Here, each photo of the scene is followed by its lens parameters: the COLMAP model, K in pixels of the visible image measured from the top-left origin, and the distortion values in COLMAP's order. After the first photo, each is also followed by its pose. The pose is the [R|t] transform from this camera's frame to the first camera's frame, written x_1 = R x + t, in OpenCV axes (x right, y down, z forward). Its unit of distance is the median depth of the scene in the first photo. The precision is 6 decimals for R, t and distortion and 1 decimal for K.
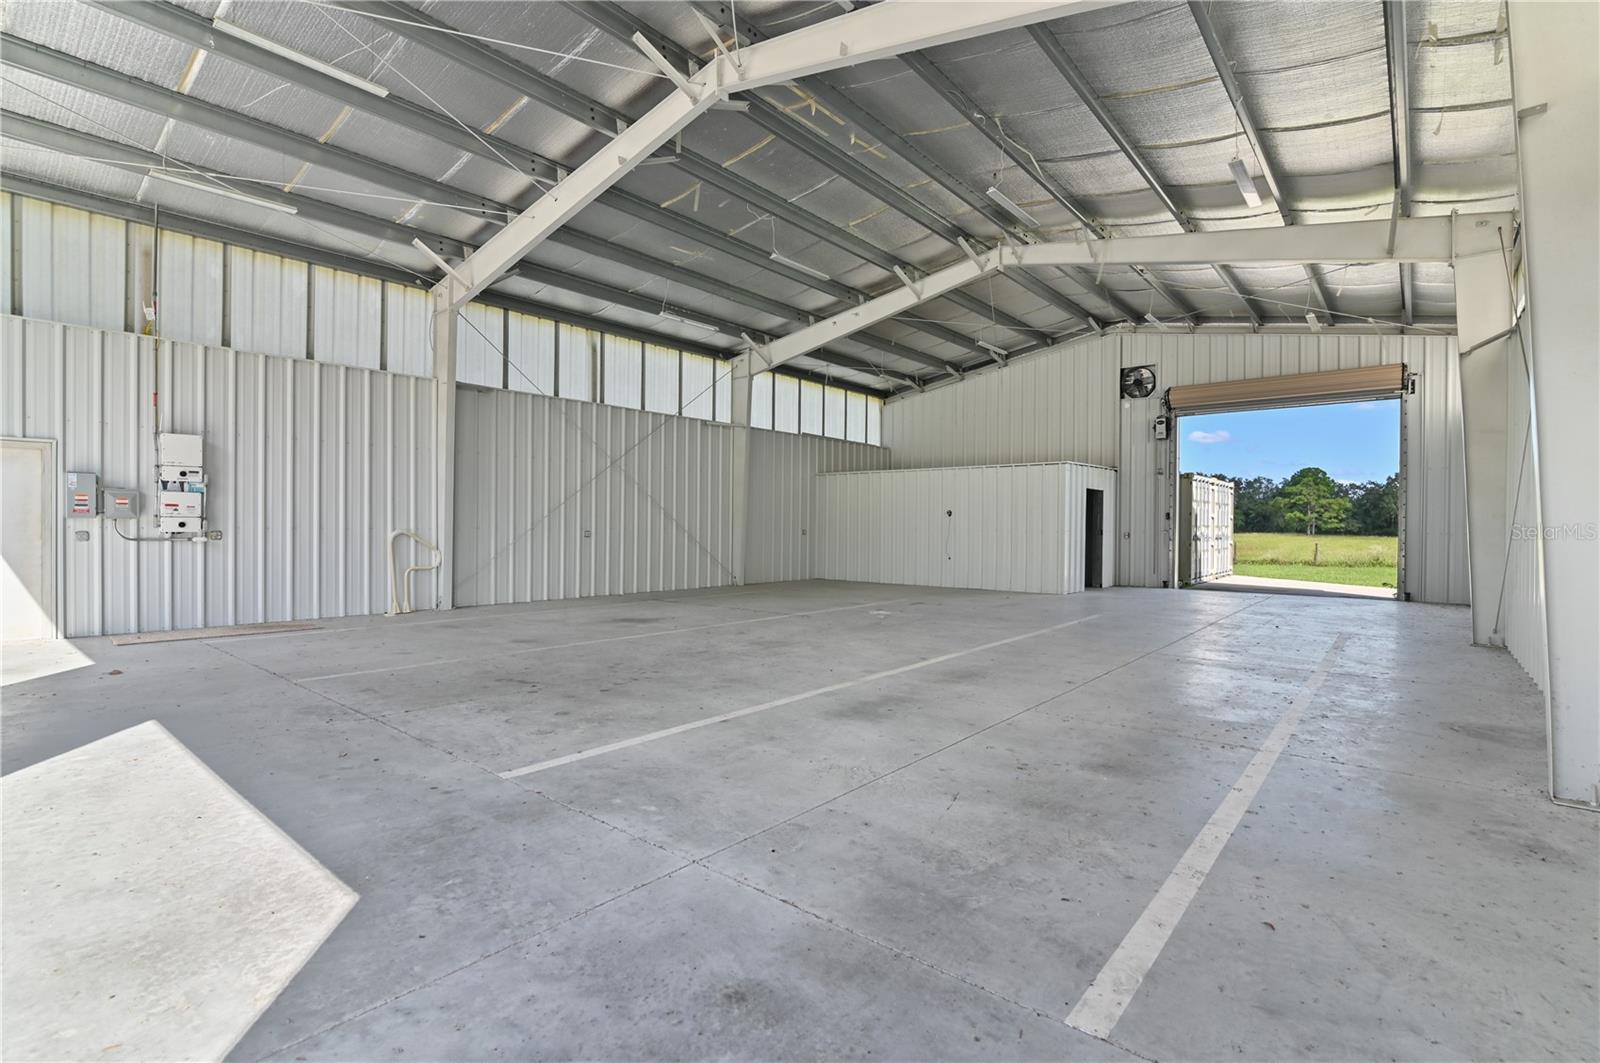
lens RADIAL K [[738.5, 0, 800.0], [0, 738.5, 531.5], [0, 0, 1]] dist [-0.004444, -0.000380]
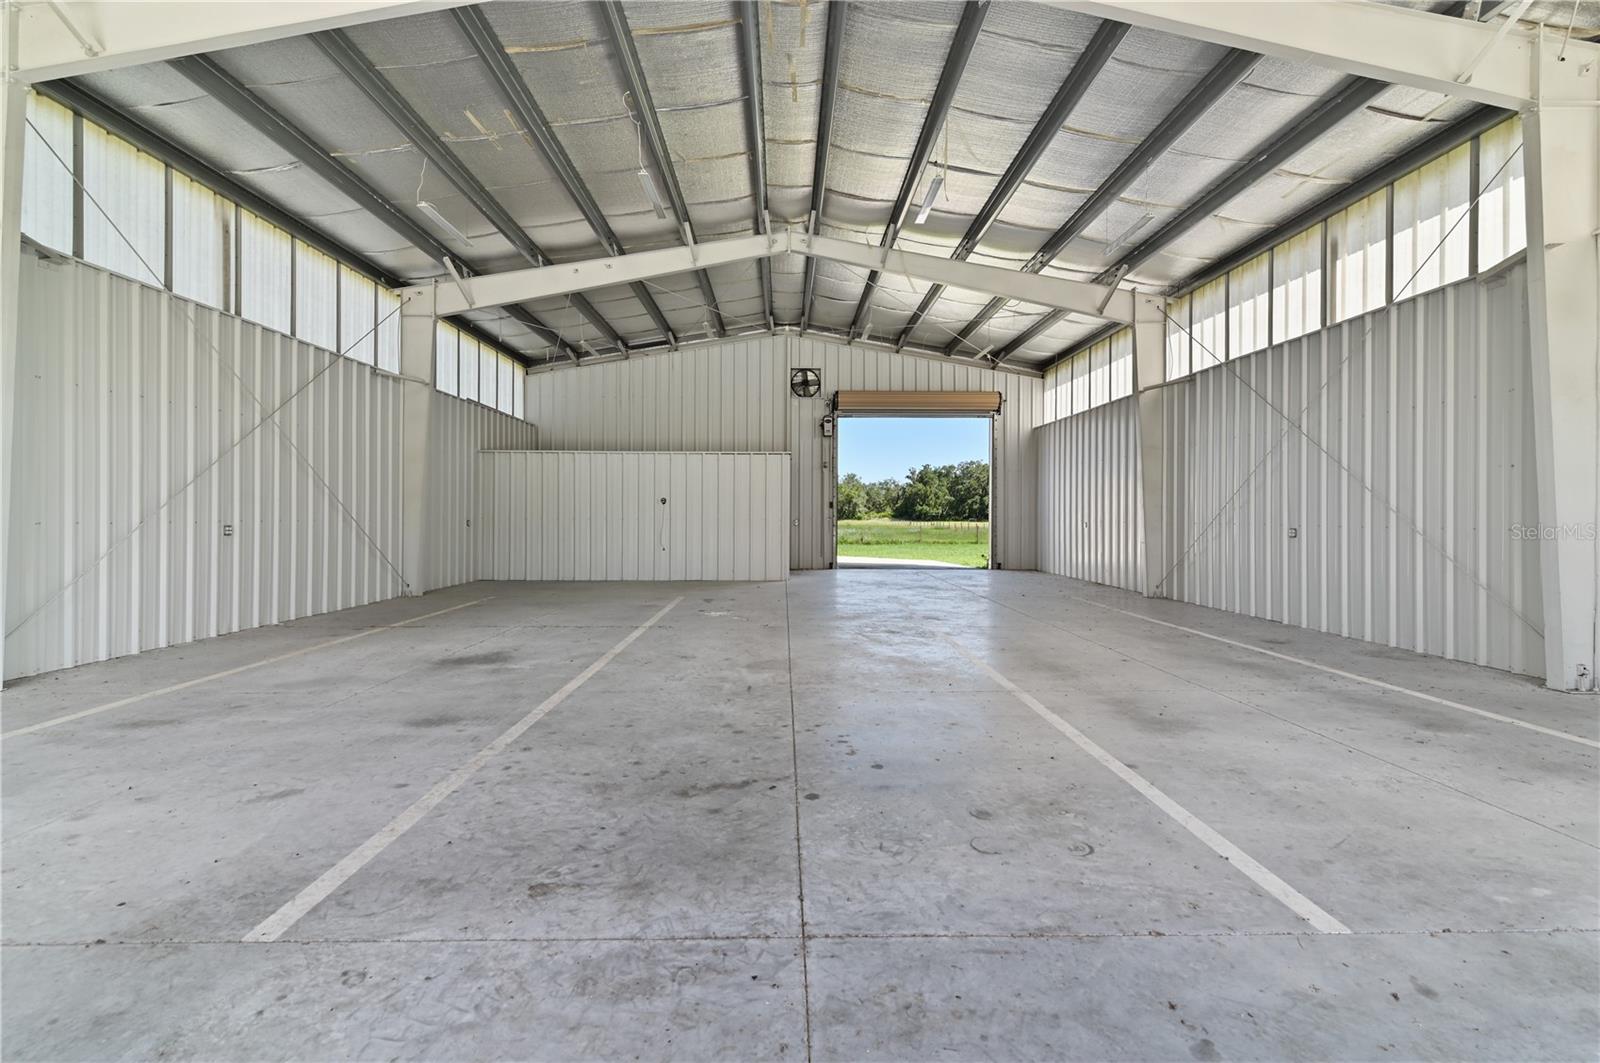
lens RADIAL K [[729.6, 0, 798.8], [0, 729.6, 512.7], [0, 0, 1]] dist [-0.000856, 0.000347]
pose [[0.754061, -0.003920, 0.656793, -0.312811], [0.010670, 0.999923, -0.006282, -0.003626], [-0.656718, 0.011745, 0.754045, 0.231341]]
